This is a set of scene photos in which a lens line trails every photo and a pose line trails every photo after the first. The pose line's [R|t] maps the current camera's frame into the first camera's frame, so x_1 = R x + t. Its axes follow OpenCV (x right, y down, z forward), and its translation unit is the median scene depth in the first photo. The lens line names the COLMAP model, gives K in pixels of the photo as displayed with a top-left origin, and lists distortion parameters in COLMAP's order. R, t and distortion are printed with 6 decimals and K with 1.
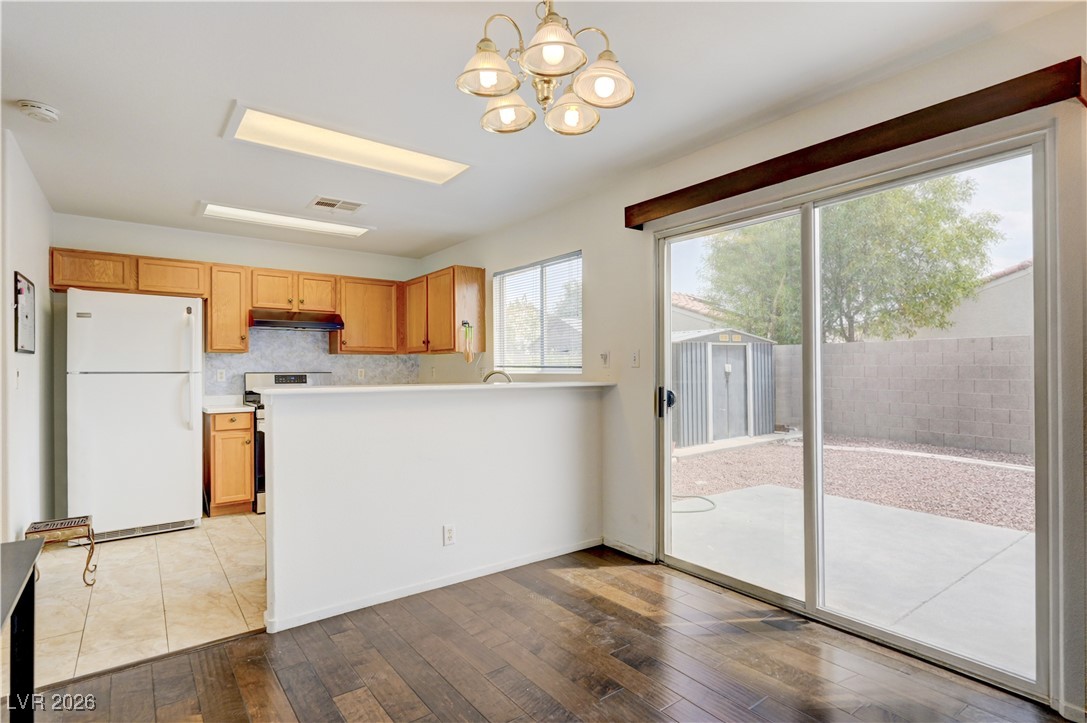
lens RADIAL K [[550.0, 0, 547.0], [0, 550.0, 367.4], [0, 0, 1]] dist [0.003198, -0.000080]
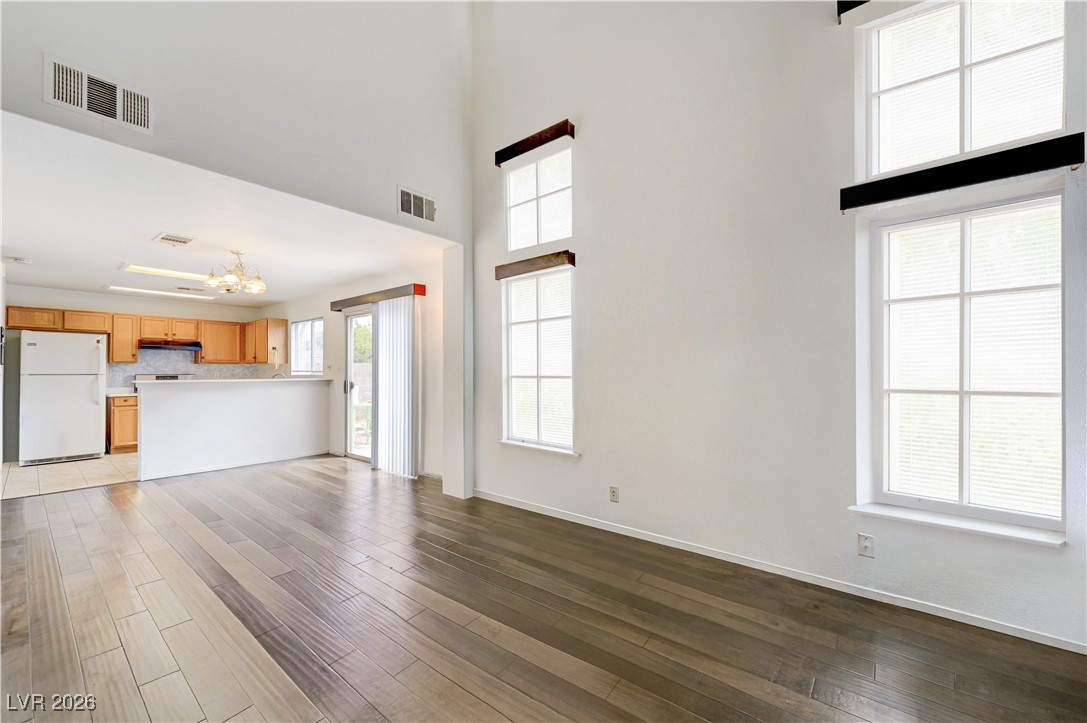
lens RADIAL K [[425.8, 0, 550.6], [0, 425.8, 364.5], [0, 0, 1]] dist [-0.008333, 0.000388]
pose [[0.968045, 0.003757, 0.250748, 0.407006], [-0.000288, 0.999904, -0.013873, -0.004259], [-0.250776, 0.013358, 0.967953, -0.656224]]
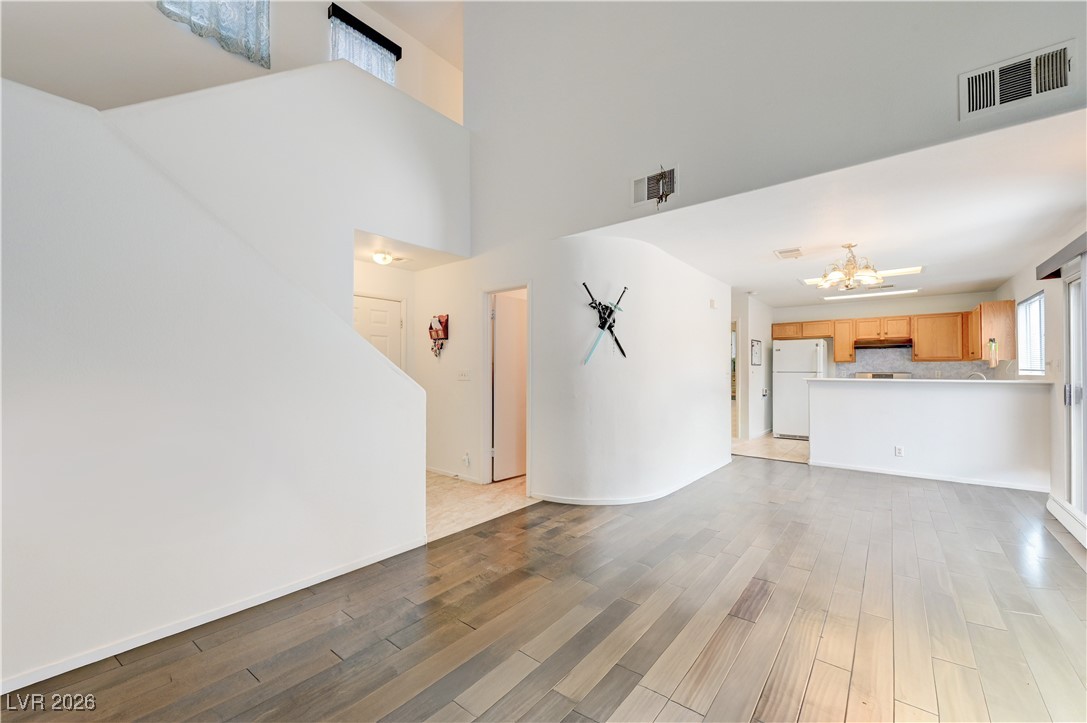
lens RADIAL K [[425.8, 0, 540.9], [0, 425.8, 365.2], [0, 0, 1]] dist [-0.008333, 0.000388]
pose [[0.223443, -0.009184, -0.974674, 0.678472], [0.003114, 0.999957, -0.008708, -0.007670], [0.974712, -0.001090, 0.223462, -0.425576]]
